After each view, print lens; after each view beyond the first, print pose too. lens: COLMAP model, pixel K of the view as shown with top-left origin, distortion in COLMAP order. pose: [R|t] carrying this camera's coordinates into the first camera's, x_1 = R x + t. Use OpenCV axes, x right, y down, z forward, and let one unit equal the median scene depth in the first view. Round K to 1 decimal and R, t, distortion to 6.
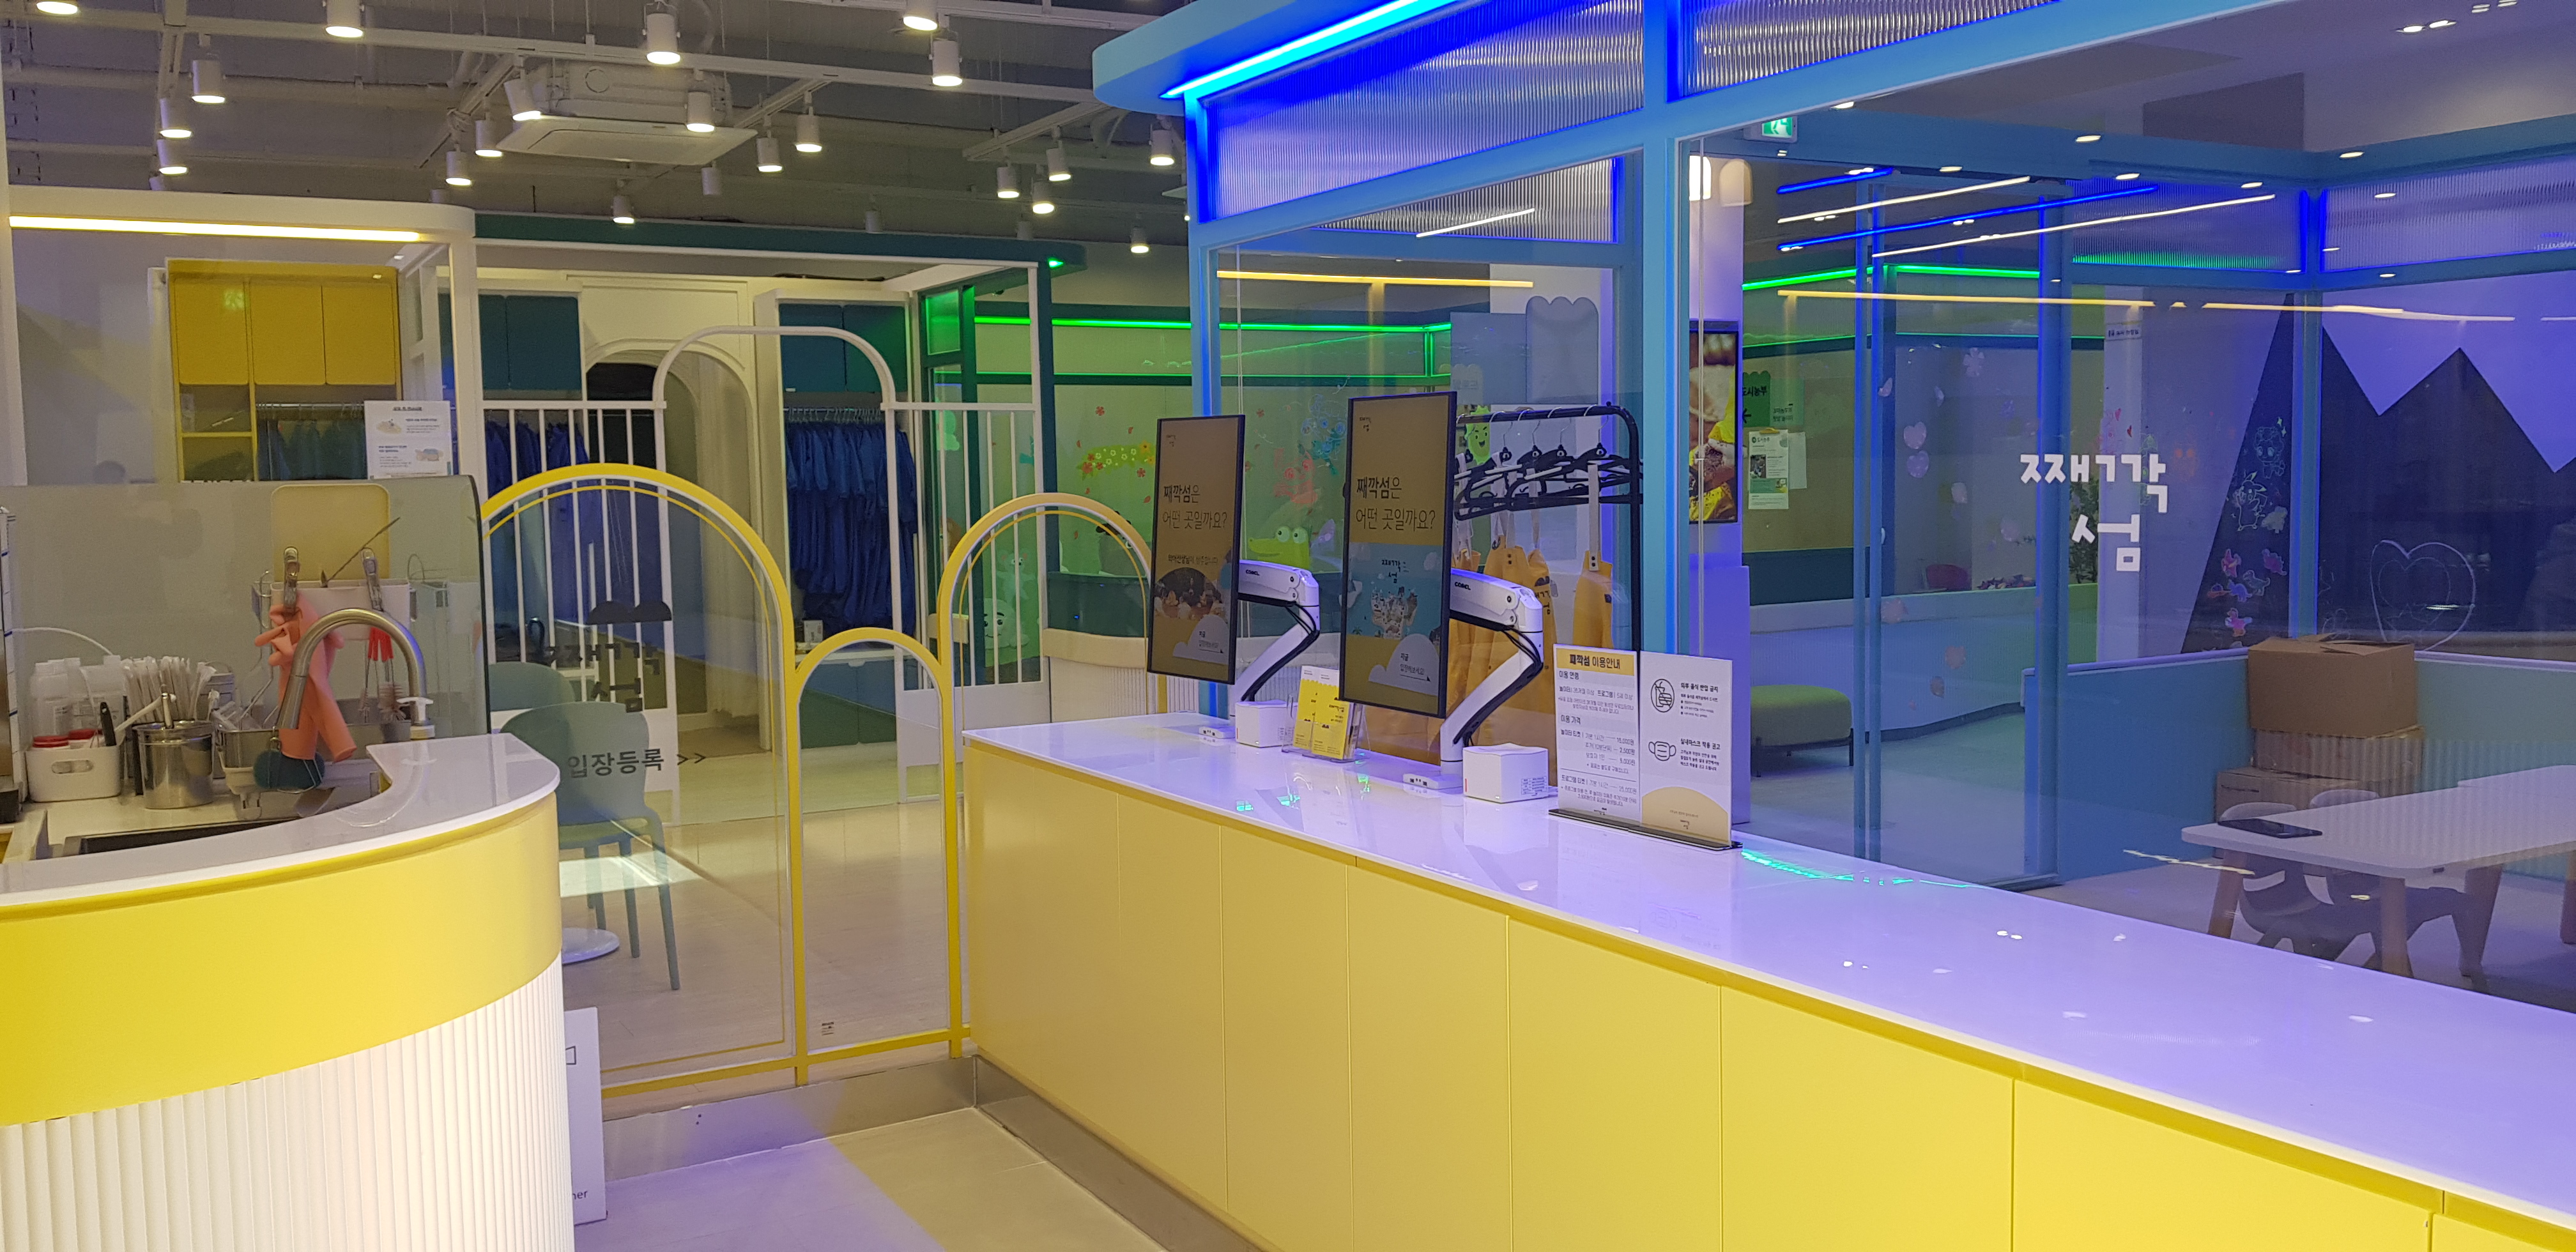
lens RADIAL K [[2102.1, 0, 1301.1], [0, 2102.1, 613.4], [0, 0, 1]] dist [0.081171, -0.163960]
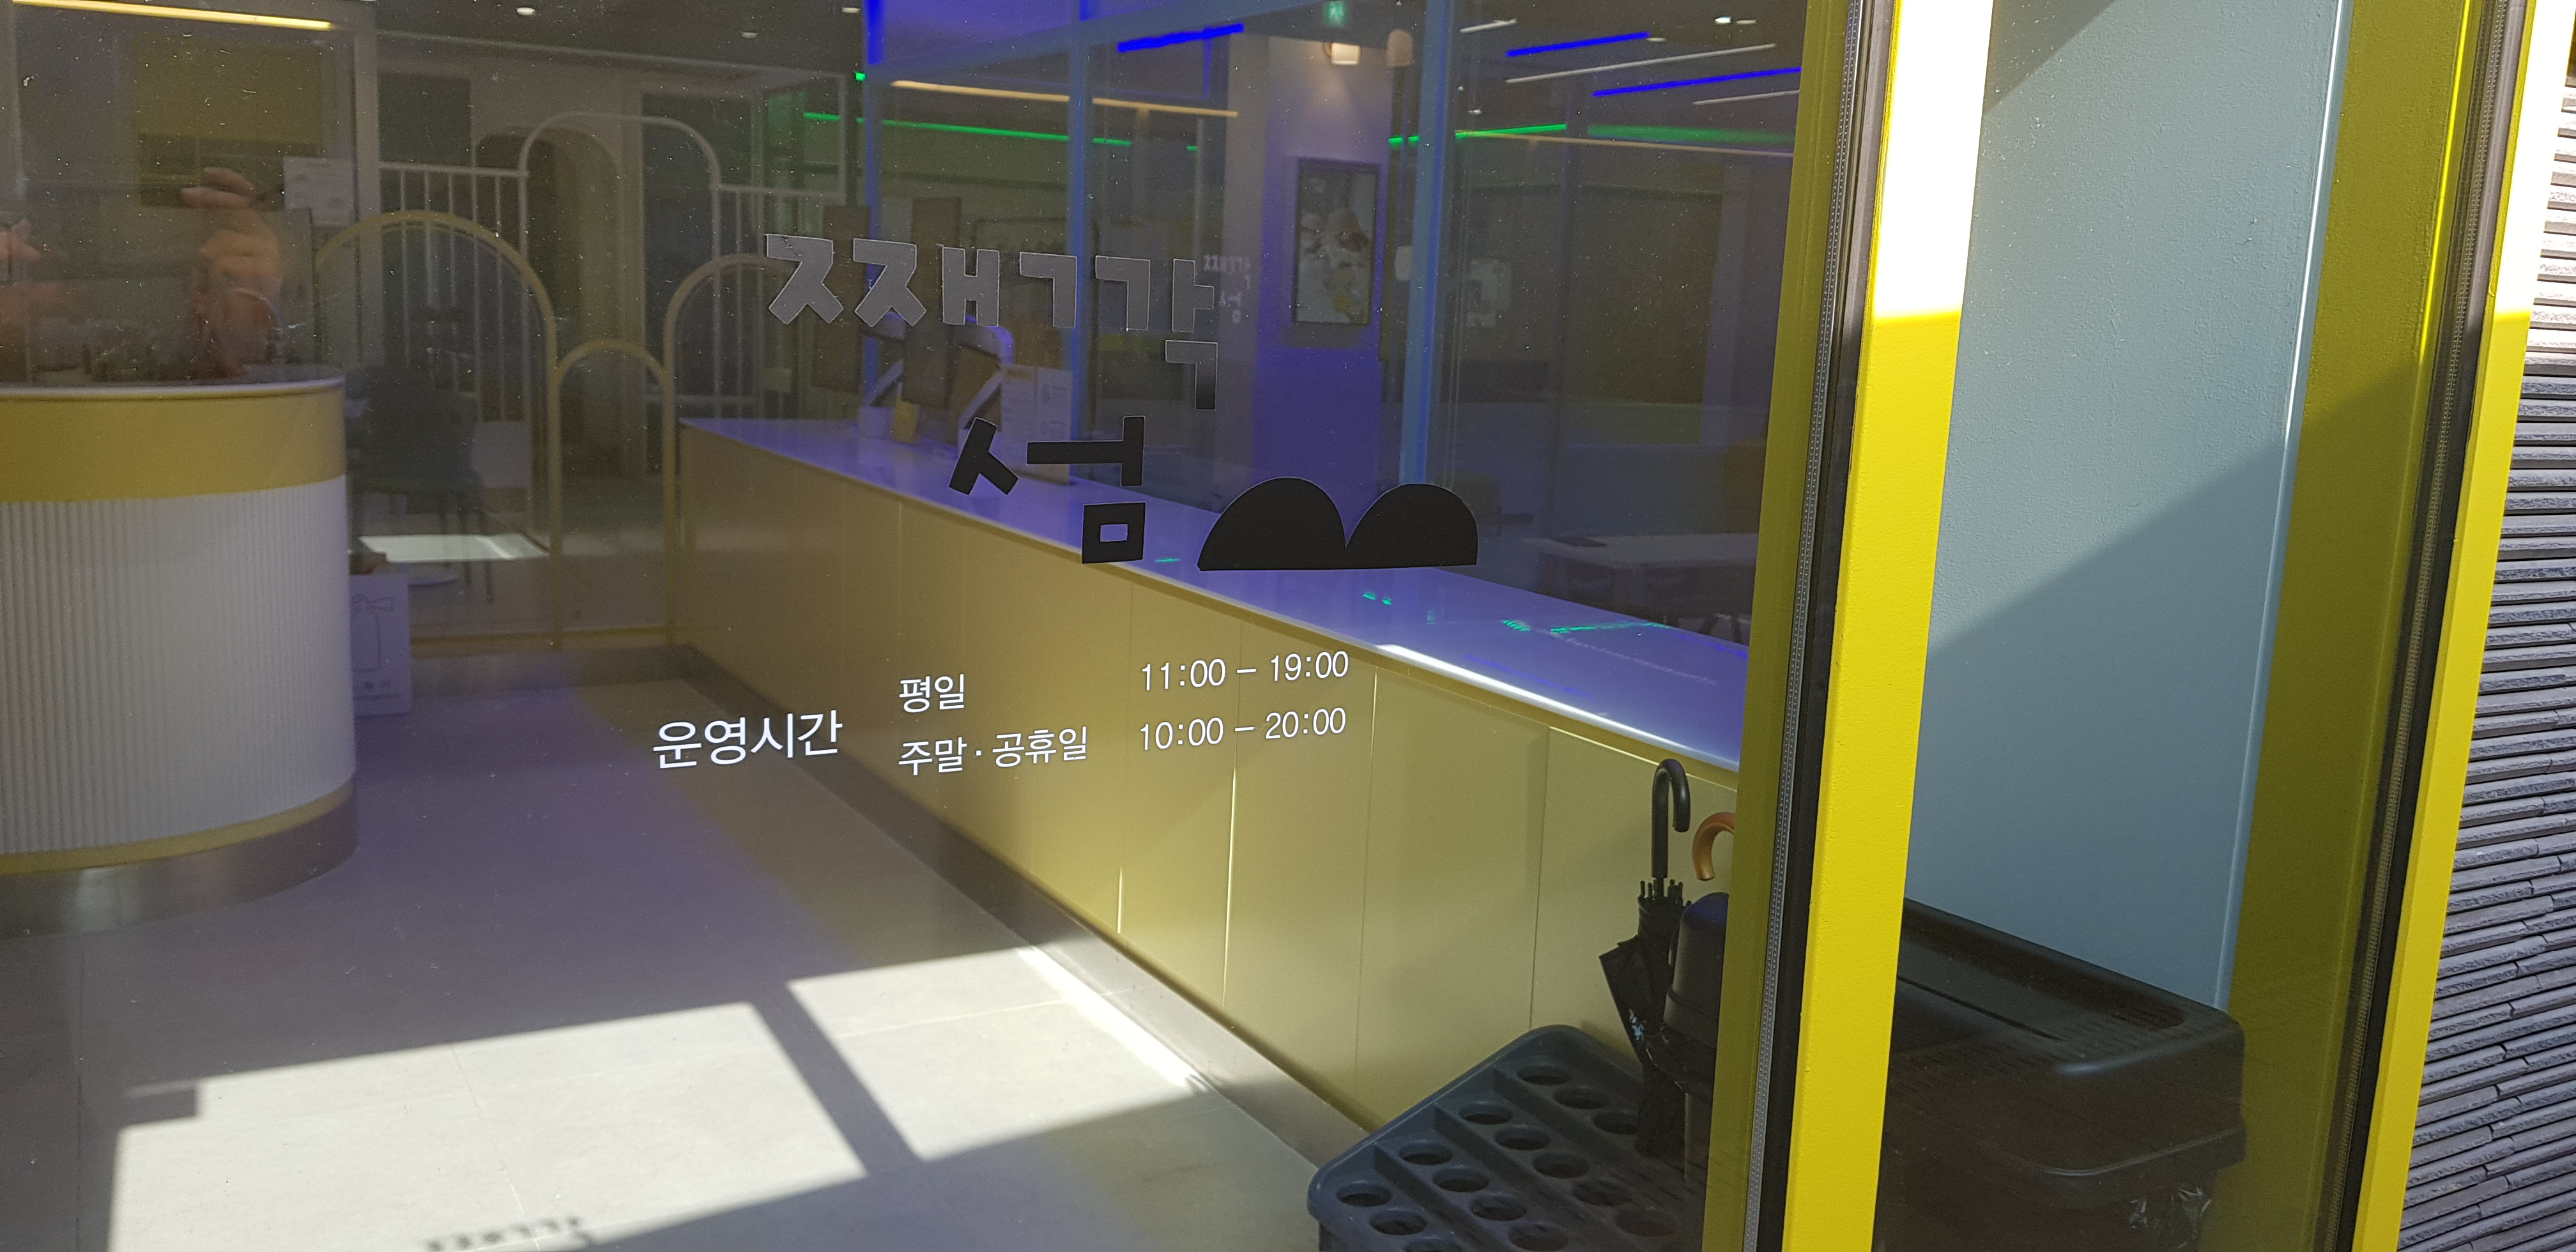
lens RADIAL K [[2102.1, 0, 1281.0], [0, 2102.1, 646.1], [0, 0, 1]] dist [0.081171, -0.163960]
pose [[0.998040, 0.061368, 0.012255, 0.140769], [-0.062289, 0.993029, 0.100067, 0.023590], [-0.006028, -0.100634, 0.994905, -0.265028]]
